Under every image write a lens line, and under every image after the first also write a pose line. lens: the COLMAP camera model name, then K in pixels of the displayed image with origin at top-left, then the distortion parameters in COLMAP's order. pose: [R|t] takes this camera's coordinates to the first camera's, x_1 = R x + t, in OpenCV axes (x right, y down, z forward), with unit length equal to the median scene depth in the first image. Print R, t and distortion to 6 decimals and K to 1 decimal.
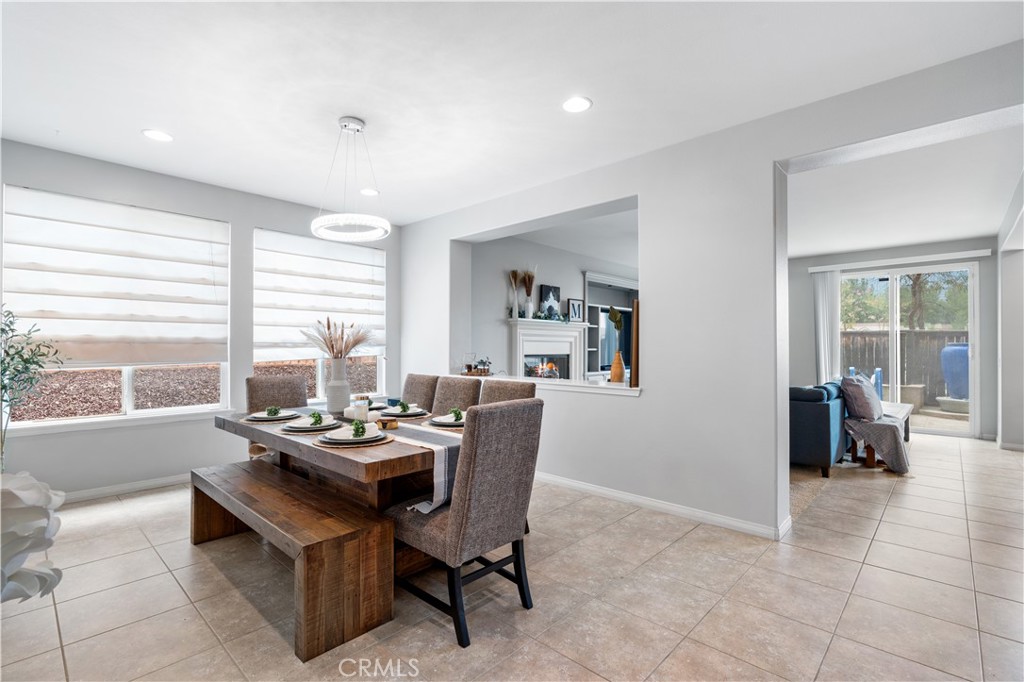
lens RADIAL K [[469.7, 0, 508.1], [0, 469.7, 343.7], [0, 0, 1]] dist [-0.007869, 0.000288]
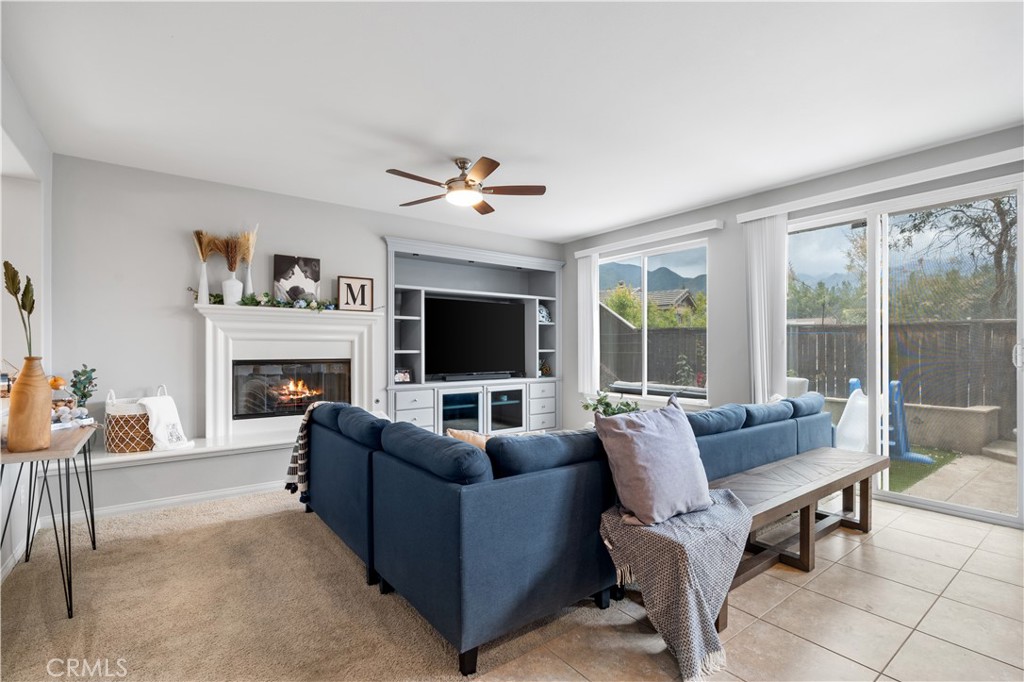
lens RADIAL K [[469.7, 0, 514.7], [0, 469.7, 350.0], [0, 0, 1]] dist [-0.007869, 0.000288]
pose [[0.986572, -0.002595, -0.163306, 0.487802], [0.004220, 0.999945, 0.009601, 0.004104], [0.163272, -0.010162, 0.986529, 0.381300]]
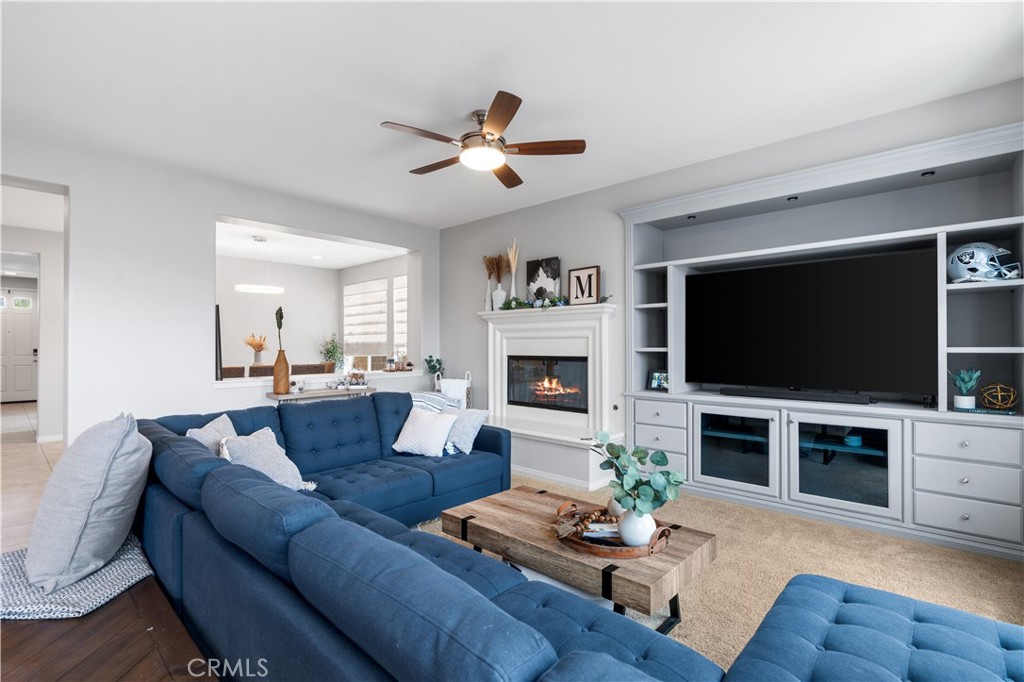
lens RADIAL K [[469.7, 0, 512.3], [0, 469.7, 342.4], [0, 0, 1]] dist [-0.007869, 0.000288]
pose [[0.028611, -0.010376, -0.999537, 0.769838], [0.010733, 0.999892, -0.010072, 0.008578], [0.999533, -0.010440, 0.028719, 0.905528]]
